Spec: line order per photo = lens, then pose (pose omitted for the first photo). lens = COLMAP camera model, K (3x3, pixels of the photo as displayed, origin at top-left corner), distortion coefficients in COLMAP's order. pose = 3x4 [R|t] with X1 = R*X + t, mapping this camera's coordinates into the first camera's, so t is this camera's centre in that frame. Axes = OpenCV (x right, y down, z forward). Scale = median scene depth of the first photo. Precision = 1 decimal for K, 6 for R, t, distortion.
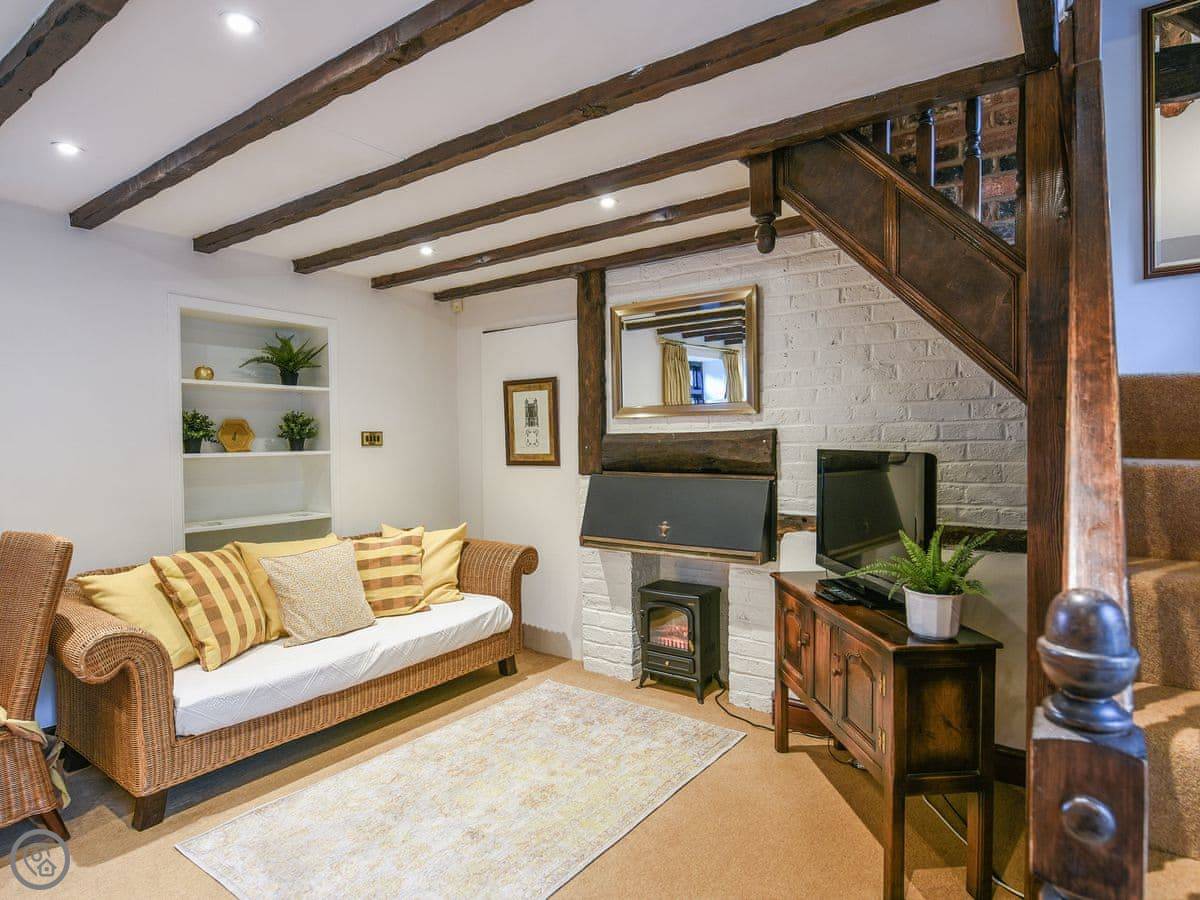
lens RADIAL K [[713.1, 0, 646.1], [0, 713.1, 453.5], [0, 0, 1]] dist [-0.006191, -0.001563]
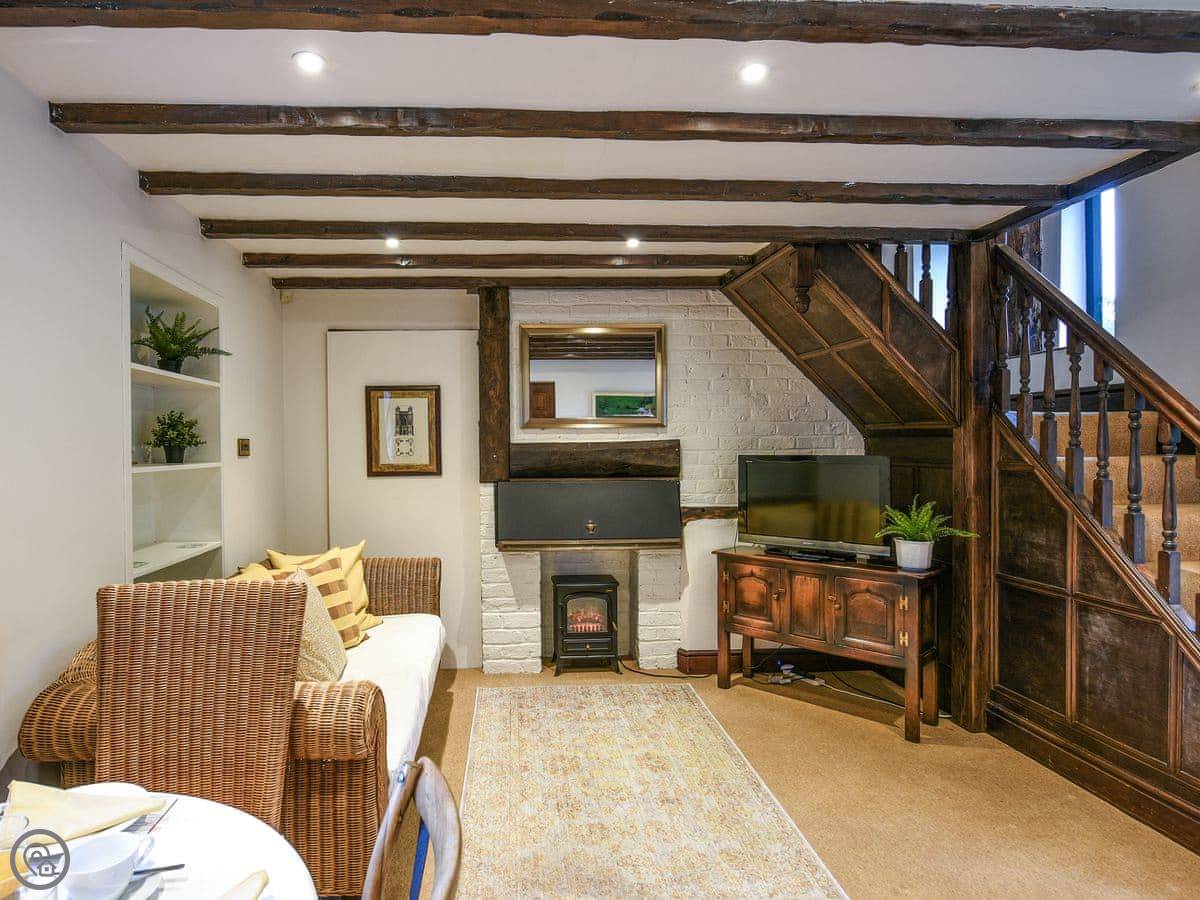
lens RADIAL K [[719.9, 0, 515.0], [0, 719.9, 454.0], [0, 0, 1]] dist [-0.001649, -0.002078]
pose [[0.769311, -0.004474, 0.638859, -0.850978], [0.014929, 0.999828, -0.010975, 0.000242], [-0.638700, 0.017981, 0.769246, 0.206141]]
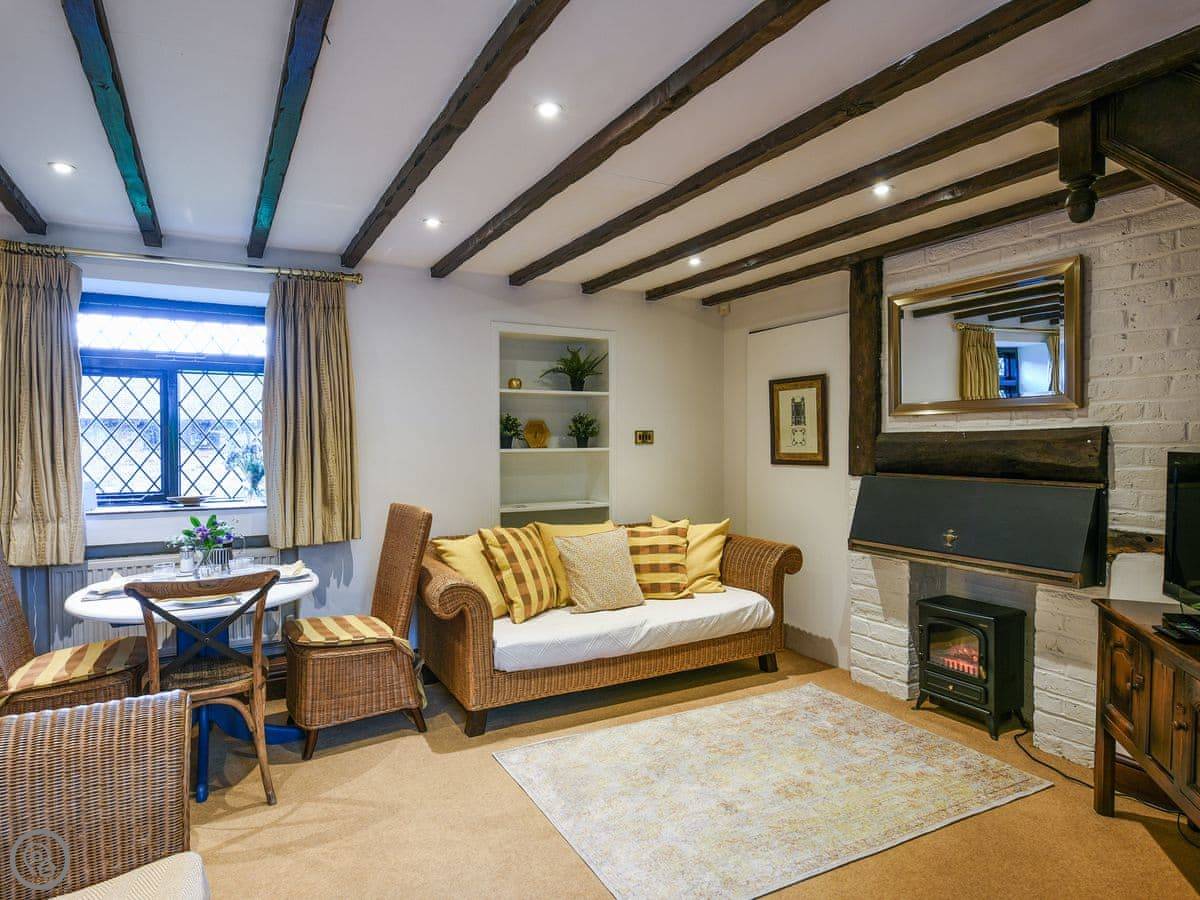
lens RADIAL K [[719.9, 0, 515.0], [0, 719.9, 454.0], [0, 0, 1]] dist [-0.001649, -0.002078]
pose [[0.854528, 0.014817, -0.519194, 0.028258], [-0.013656, 0.999888, 0.006060, 0.001389], [0.519226, 0.001912, 0.854635, -0.067677]]
